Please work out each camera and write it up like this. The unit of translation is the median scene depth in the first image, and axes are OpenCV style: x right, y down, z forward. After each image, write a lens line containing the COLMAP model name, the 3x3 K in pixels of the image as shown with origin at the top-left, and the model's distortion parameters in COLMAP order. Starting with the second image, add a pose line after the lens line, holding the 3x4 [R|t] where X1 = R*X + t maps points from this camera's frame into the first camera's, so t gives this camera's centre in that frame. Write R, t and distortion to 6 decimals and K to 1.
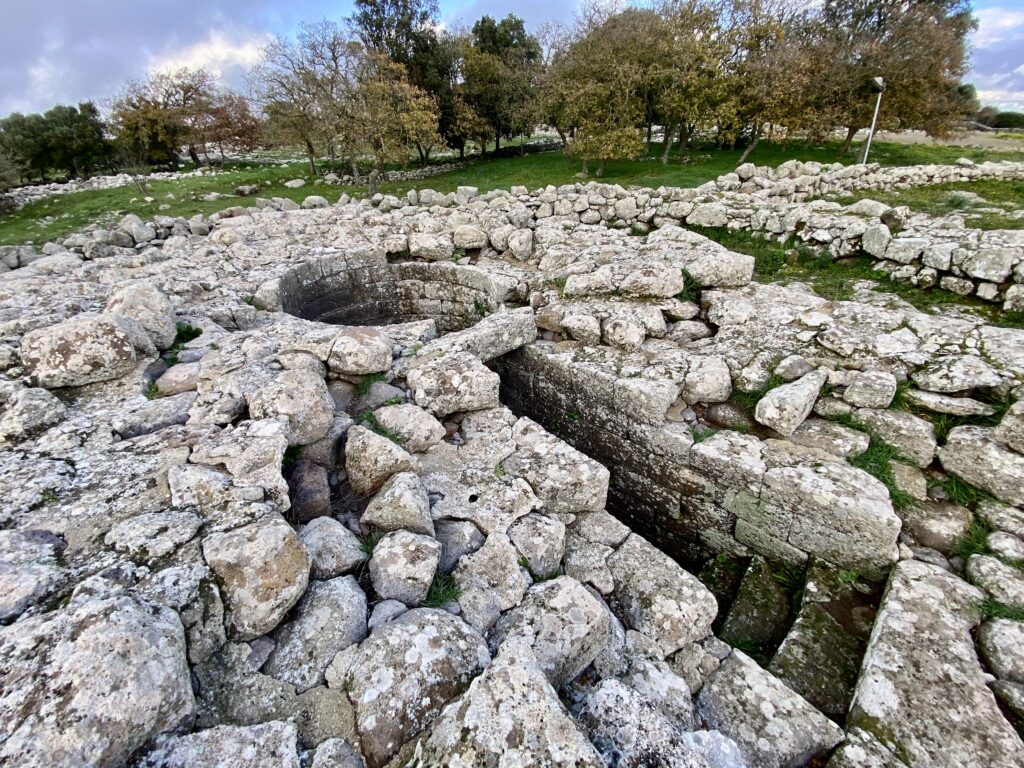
lens RADIAL K [[415.5, 0, 512.0], [0, 415.5, 384.0], [0, 0, 1]] dist [0.017599, -0.019670]
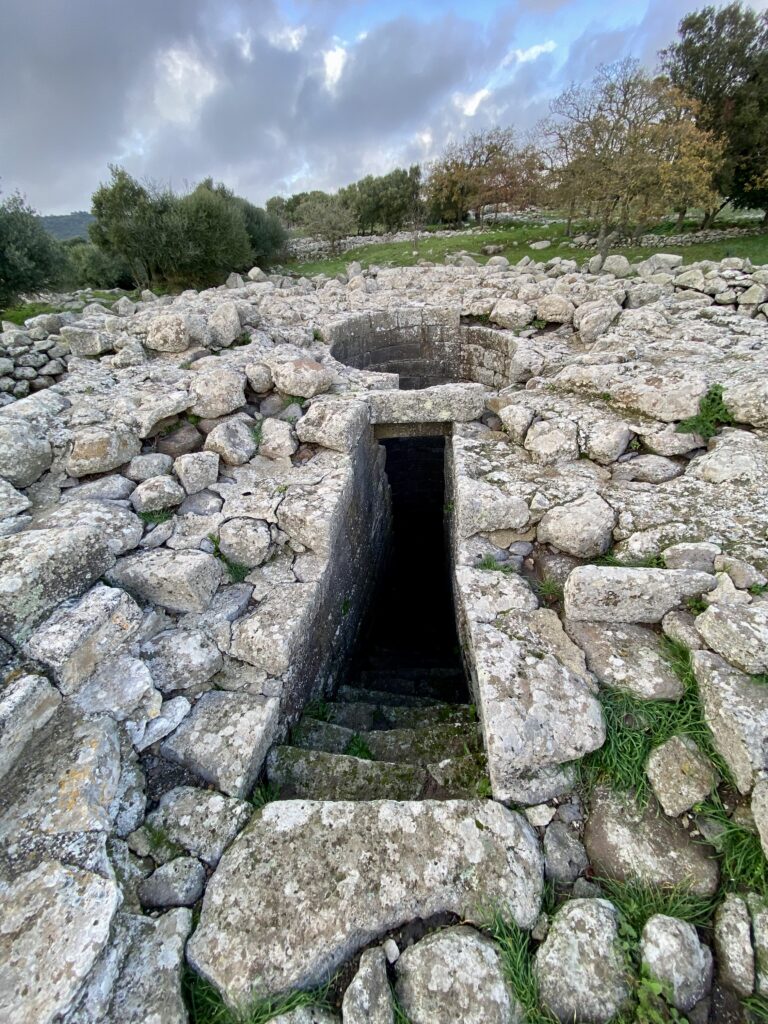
lens RADIAL K [[415.5, 0, 384.0], [0, 415.5, 512.0], [0, 0, 1]] dist [0.017599, -0.019670]
pose [[0.677952, 0.418202, -0.604556, 0.566426], [-0.344579, 0.907248, 0.241176, -0.076049], [0.649342, 0.044812, 0.759175, 0.162624]]
